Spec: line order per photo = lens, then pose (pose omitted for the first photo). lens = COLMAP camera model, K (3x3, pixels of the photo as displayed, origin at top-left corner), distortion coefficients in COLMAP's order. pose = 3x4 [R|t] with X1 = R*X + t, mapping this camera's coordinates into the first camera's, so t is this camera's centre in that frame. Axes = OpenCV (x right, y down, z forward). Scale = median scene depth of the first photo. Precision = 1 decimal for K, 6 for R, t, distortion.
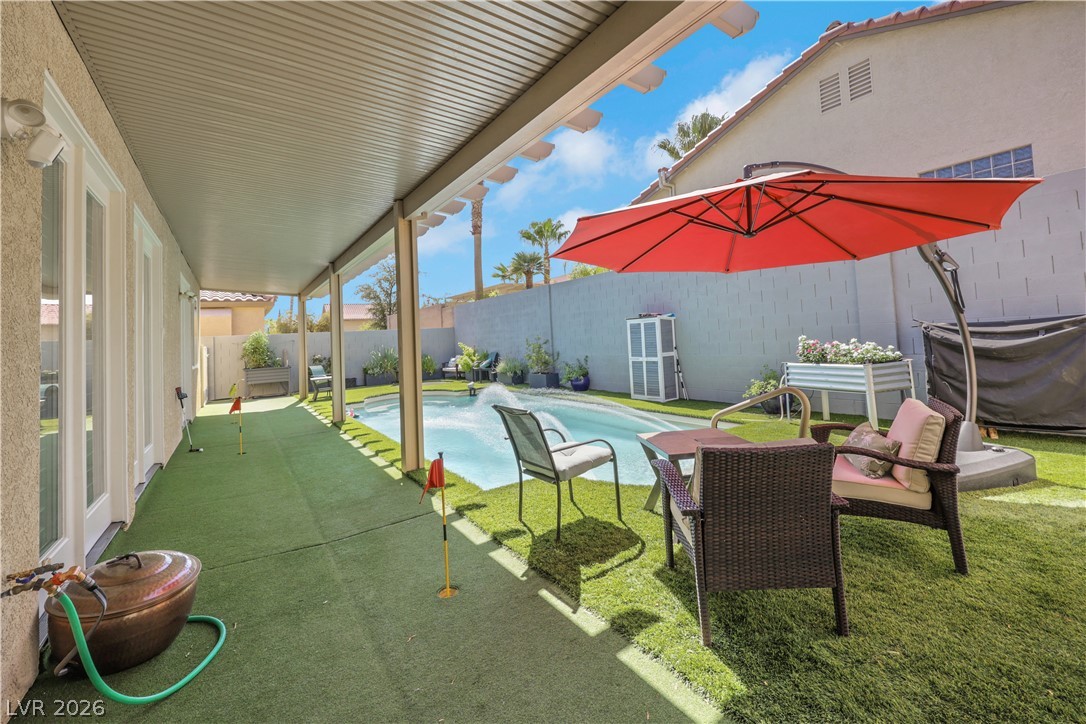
lens RADIAL K [[442.5, 0, 543.0], [0, 442.5, 362.0], [0, 0, 1]] dist [-0.002163, -0.000453]
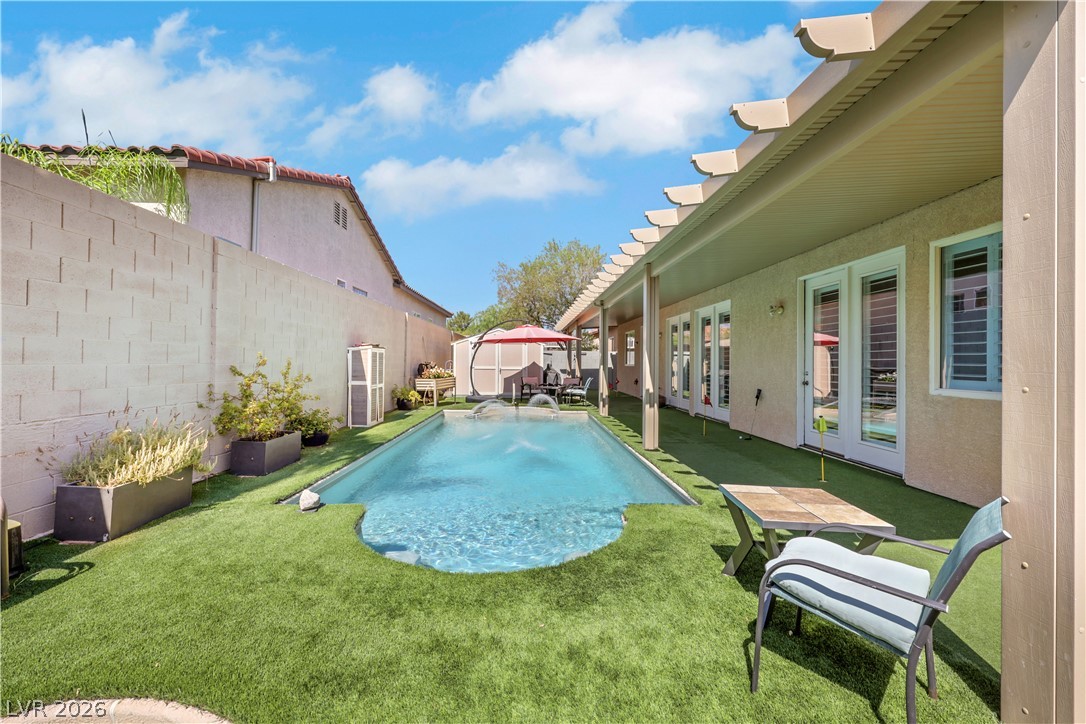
lens RADIAL K [[442.5, 0, 543.0], [0, 442.5, 362.0], [0, 0, 1]] dist [-0.002163, -0.000453]
pose [[-0.883930, -0.014404, 0.467398, -0.649619], [0.002728, 0.999350, 0.035957, -0.105119], [-0.467612, 0.033058, -0.883315, 1.792667]]
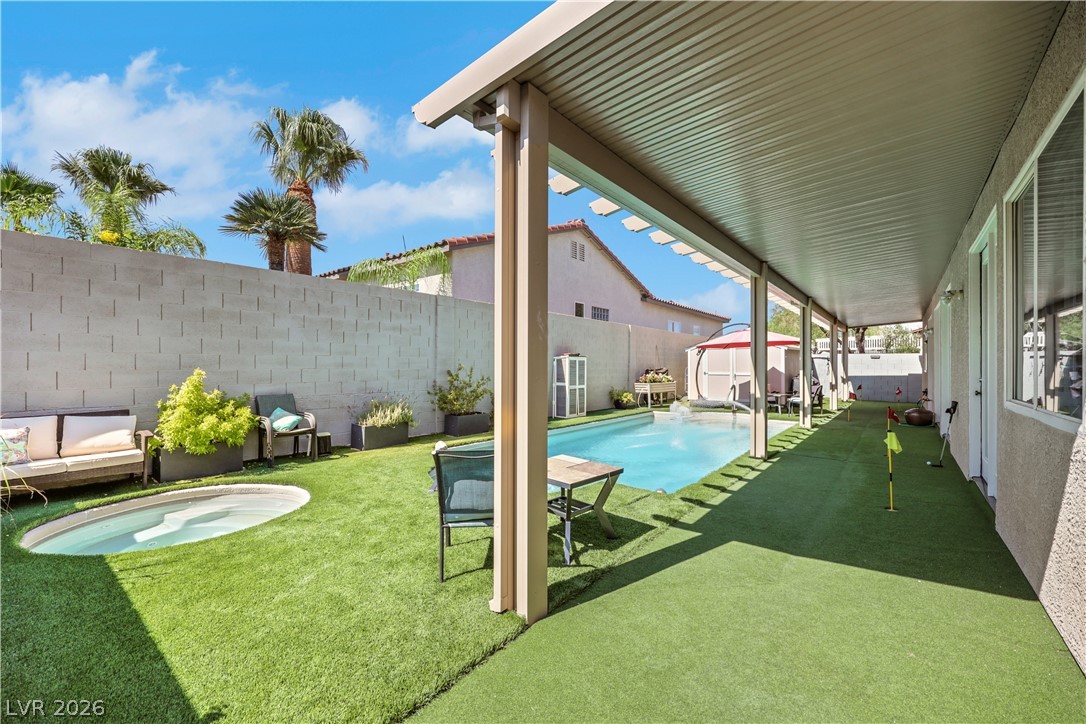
lens RADIAL K [[445.7, 0, 546.1], [0, 445.7, 371.6], [0, 0, 1]] dist [-0.000363, -0.000035]
pose [[-0.362186, -0.016550, 0.931959, -1.042534], [0.029731, 0.999128, 0.029298, -0.098738], [-0.931632, 0.038319, -0.361378, 1.609689]]
